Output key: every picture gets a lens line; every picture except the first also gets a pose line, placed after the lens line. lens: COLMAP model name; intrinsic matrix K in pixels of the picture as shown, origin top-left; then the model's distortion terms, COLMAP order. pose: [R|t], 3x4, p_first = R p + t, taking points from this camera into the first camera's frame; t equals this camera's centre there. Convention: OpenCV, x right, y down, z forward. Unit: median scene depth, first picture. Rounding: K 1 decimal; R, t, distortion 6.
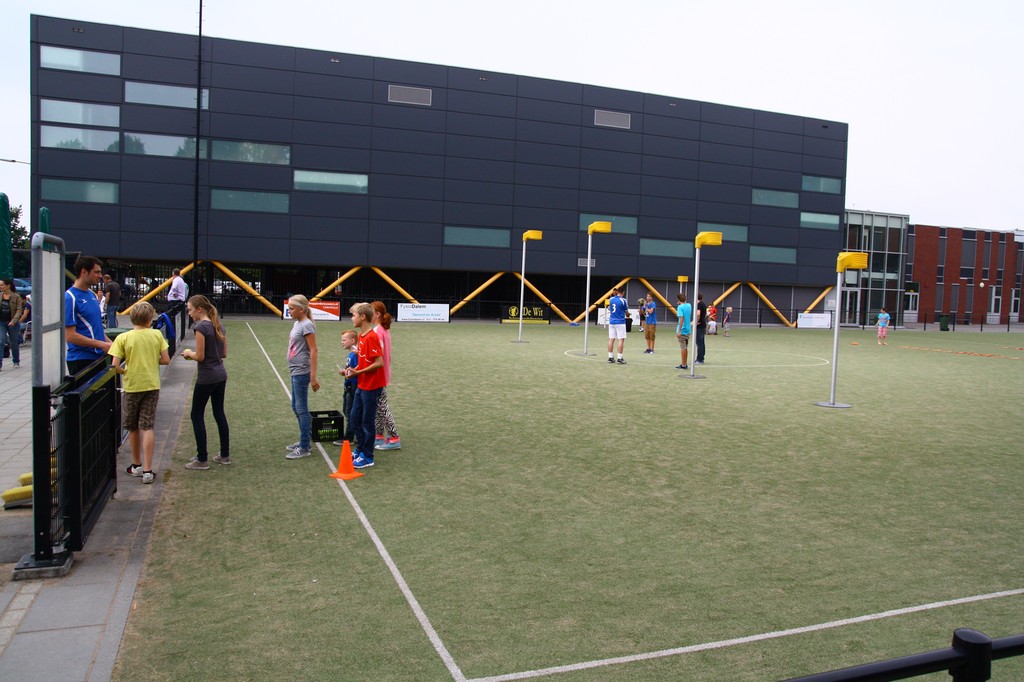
lens RADIAL K [[819.2, 0, 509.7], [0, 819.2, 316.3], [0, 0, 1]] dist [-0.004458, 0.007540]
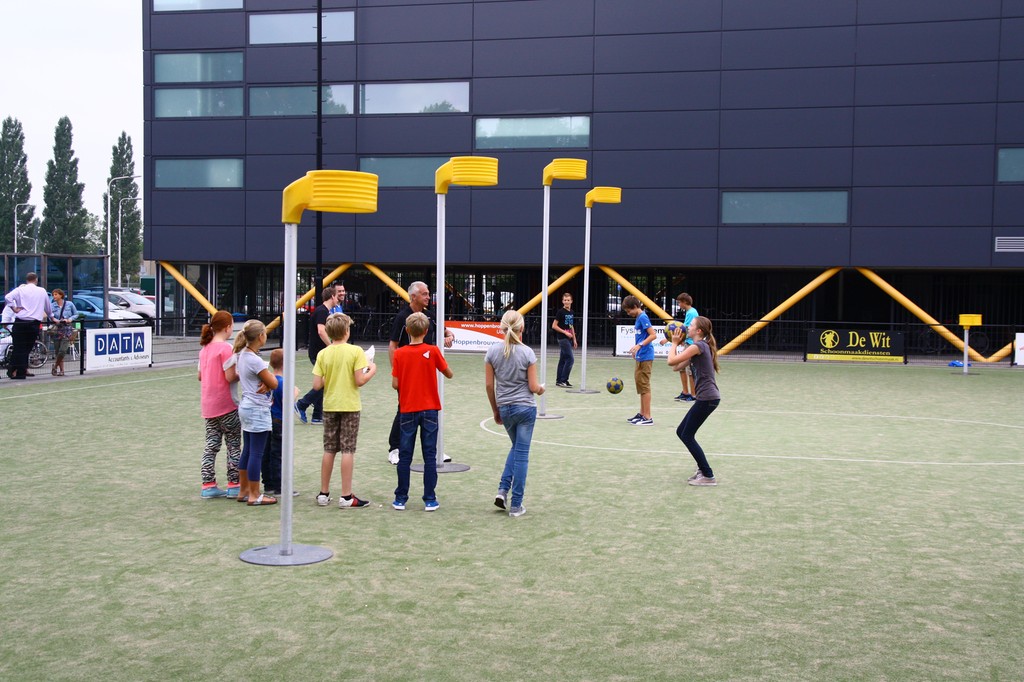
lens RADIAL K [[1363.2, 0, 512.0], [0, 1363.2, 341.0], [0, 0, 1]] dist [0.019087, 0.035158]
pose [[0.834230, 0.000691, -0.551417, 0.381579], [-0.007776, 0.999915, -0.010511, 0.007405], [0.551362, 0.013056, 0.834164, 0.138569]]
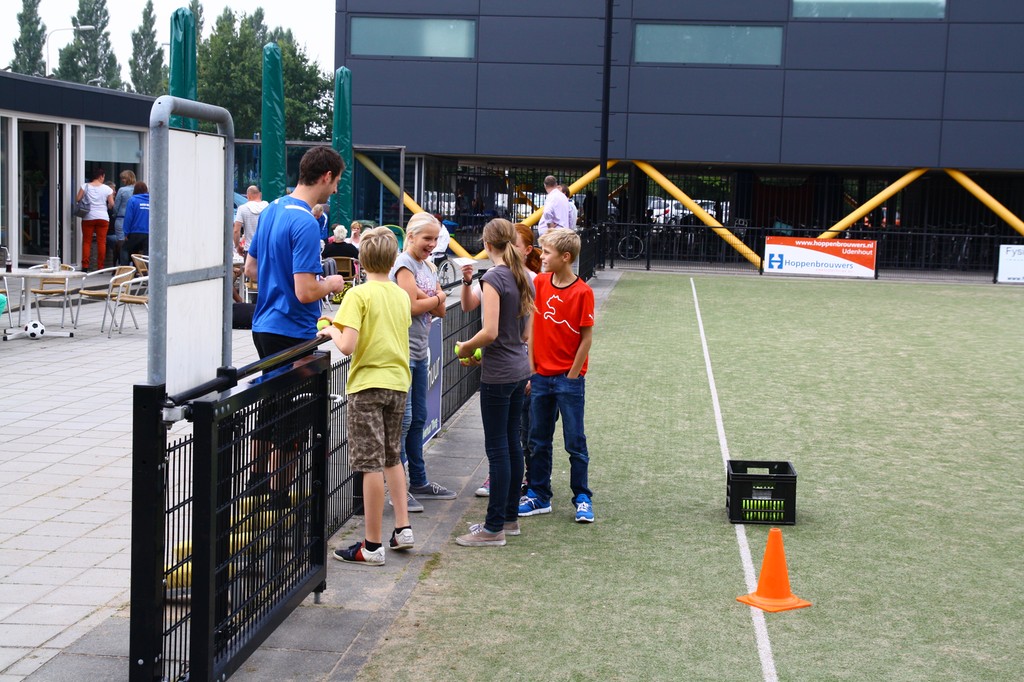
lens RADIAL K [[1603.9, 0, 512.0], [0, 1603.9, 341.0], [0, 0, 1]] dist [0.129577, -0.011137]
pose [[0.908192, 0.039057, -0.416728, 0.007470], [-0.020595, 0.998601, 0.048709, 0.000045], [0.418047, -0.035655, 0.907725, 0.014349]]
